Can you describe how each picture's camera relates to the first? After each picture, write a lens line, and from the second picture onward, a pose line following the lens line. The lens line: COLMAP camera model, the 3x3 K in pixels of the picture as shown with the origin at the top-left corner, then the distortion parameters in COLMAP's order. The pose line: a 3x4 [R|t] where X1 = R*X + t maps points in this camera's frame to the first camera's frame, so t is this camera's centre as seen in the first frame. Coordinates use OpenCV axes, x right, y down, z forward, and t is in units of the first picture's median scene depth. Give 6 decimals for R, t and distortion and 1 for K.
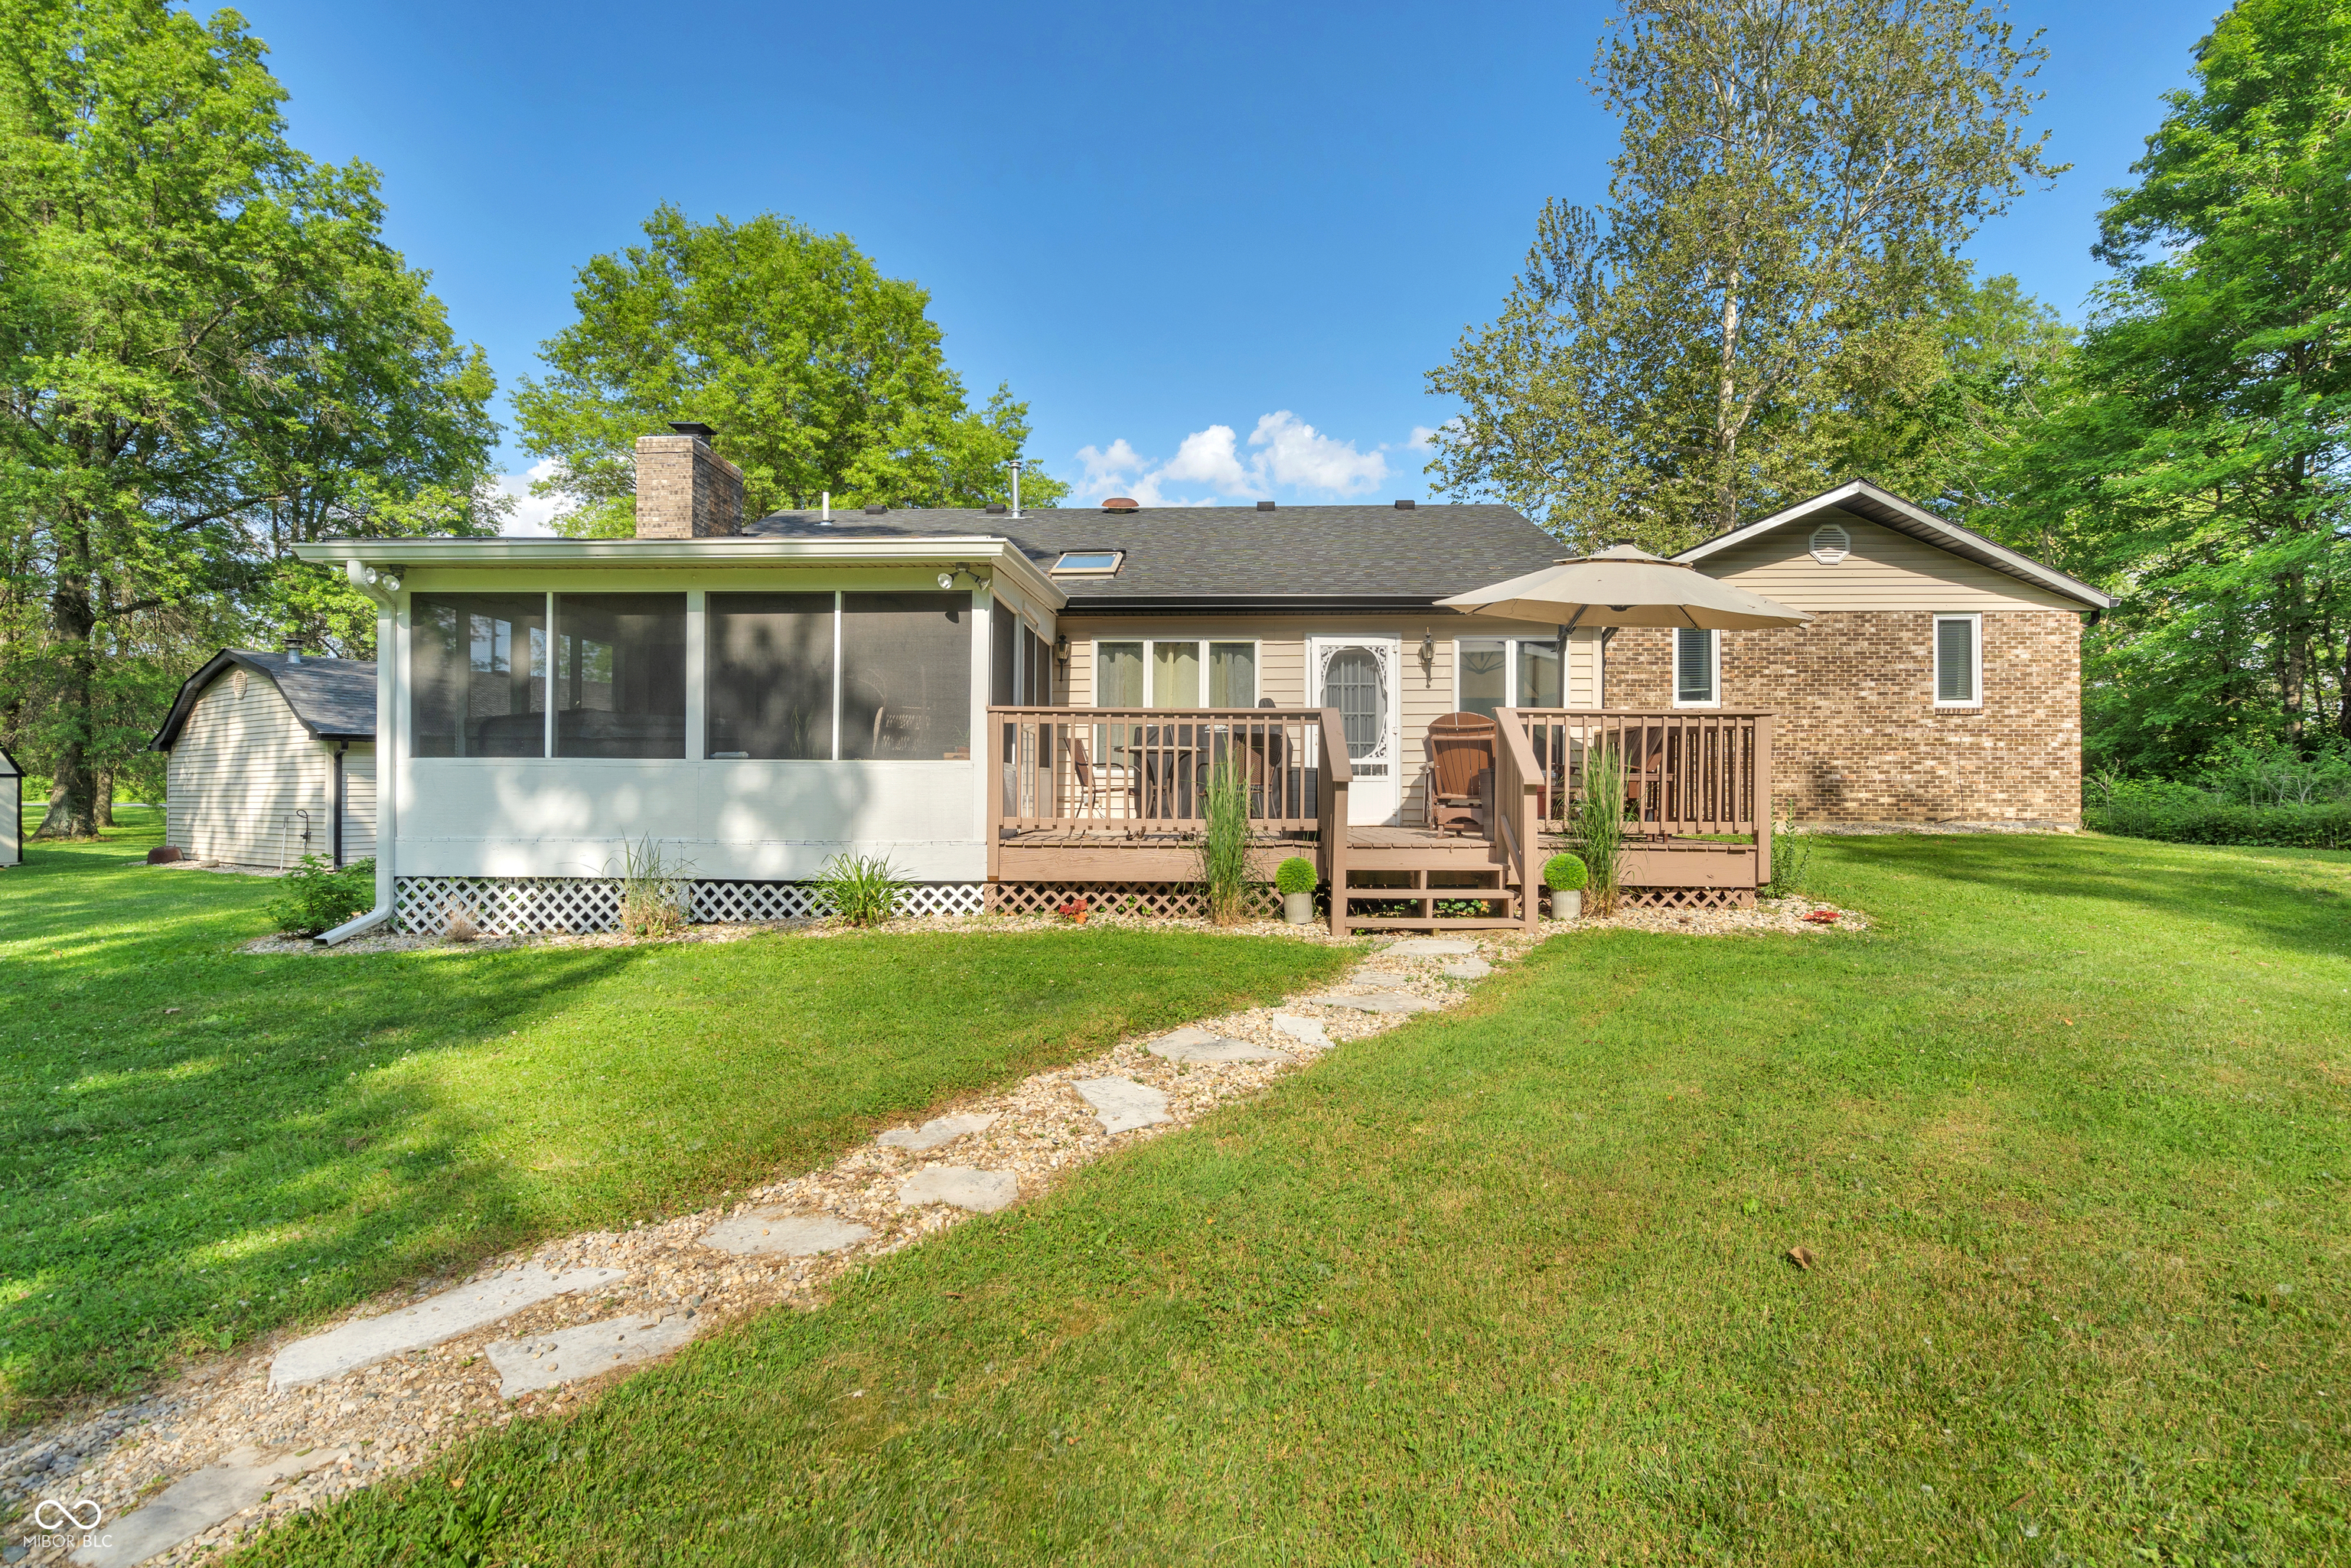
lens RADIAL K [[1134.3, 0, 1178.3], [0, 1134.3, 781.2], [0, 0, 1]] dist [-0.006652, -0.000290]
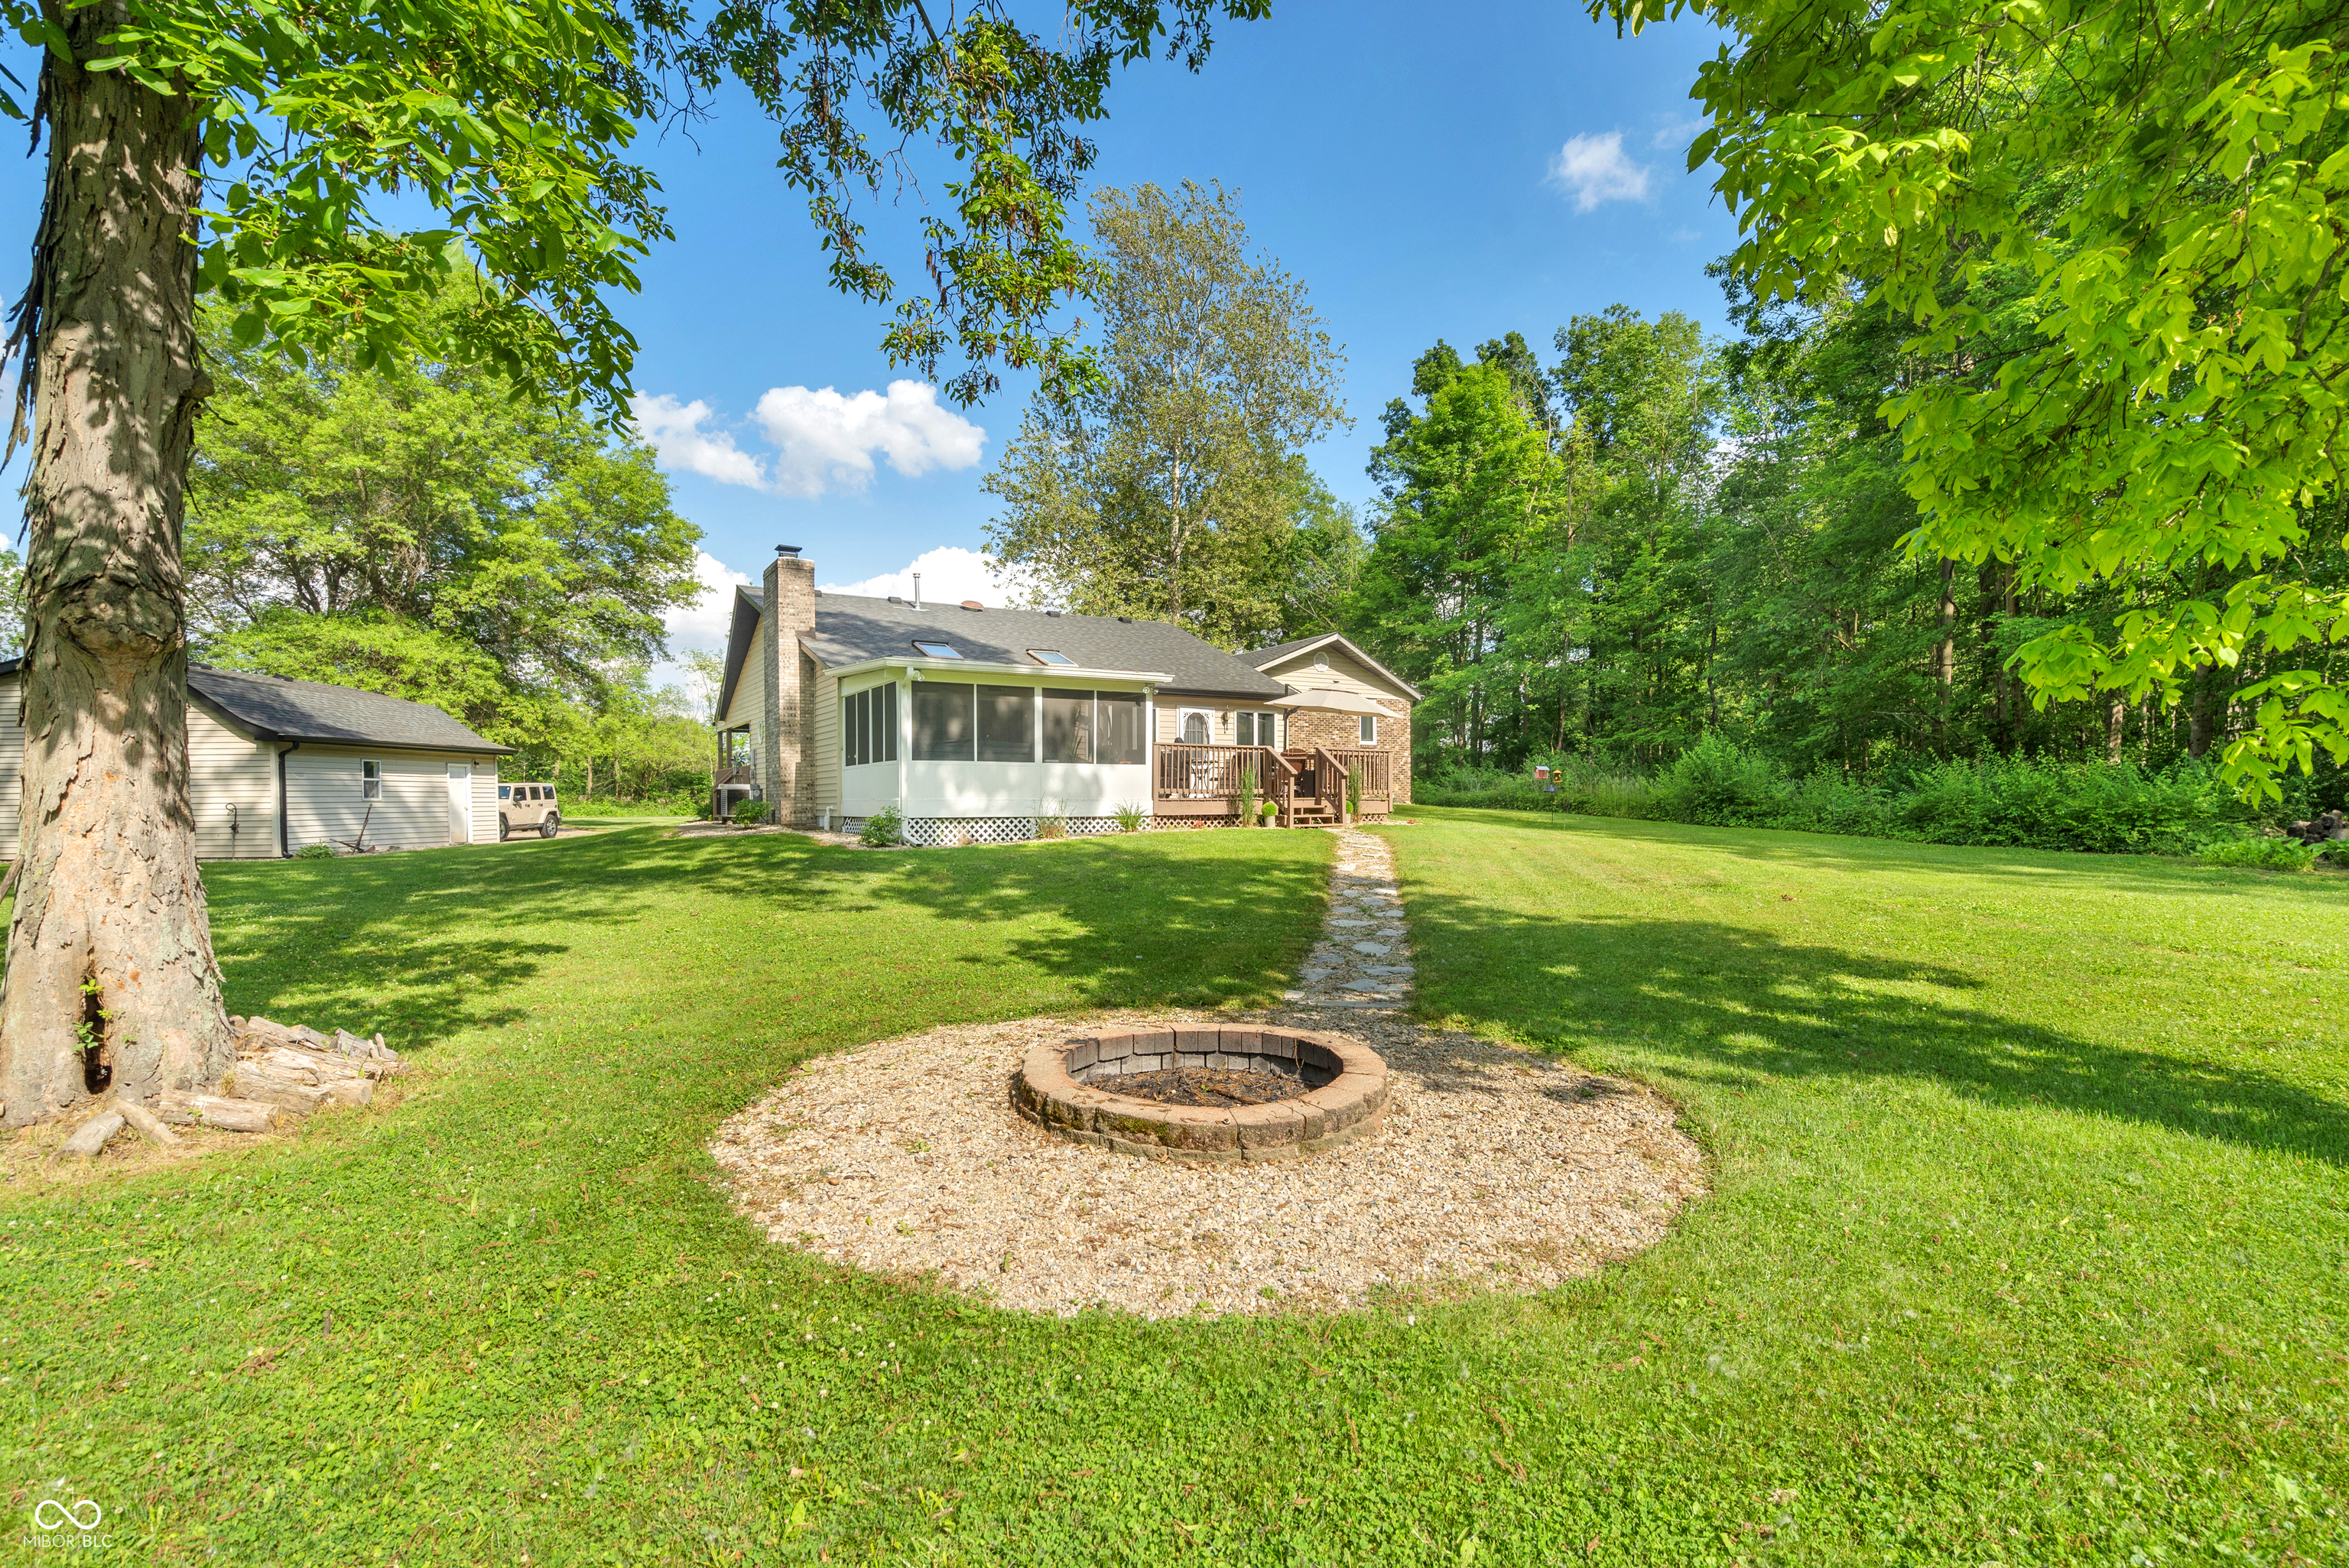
lens RADIAL K [[1133.3, 0, 1172.3], [0, 1133.3, 787.9], [0, 0, 1]] dist [-0.006652, -0.000290]
pose [[0.832548, -0.000500, 0.553953, -1.046930], [0.002970, 0.999989, -0.003561, 0.027948], [-0.553946, 0.004610, 0.832540, -0.724608]]
